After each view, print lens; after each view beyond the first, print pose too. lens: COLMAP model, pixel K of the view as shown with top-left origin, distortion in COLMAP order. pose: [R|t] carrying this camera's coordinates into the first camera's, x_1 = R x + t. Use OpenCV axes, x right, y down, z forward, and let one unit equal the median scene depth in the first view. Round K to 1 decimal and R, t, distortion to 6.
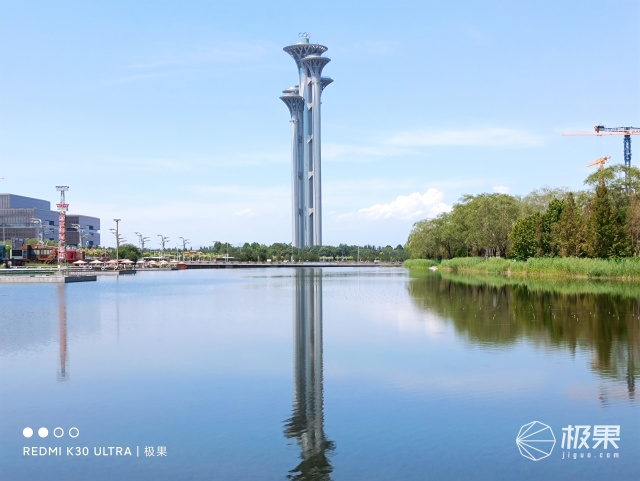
lens RADIAL K [[491.8, 0, 320.0], [0, 491.8, 240.5], [0, 0, 1]] dist [0.000378, 0.000351]
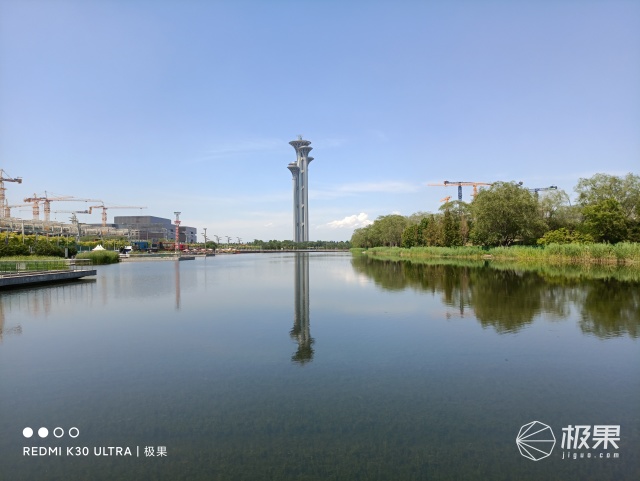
lens RADIAL K [[491.8, 0, 320.0], [0, 491.8, 240.5], [0, 0, 1]] dist [0.000378, 0.000351]
pose [[0.999990, -0.004114, 0.001575, 0.047843], [0.004111, 0.999989, 0.002334, 0.002831], [-0.001584, -0.002328, 0.999996, -1.003050]]
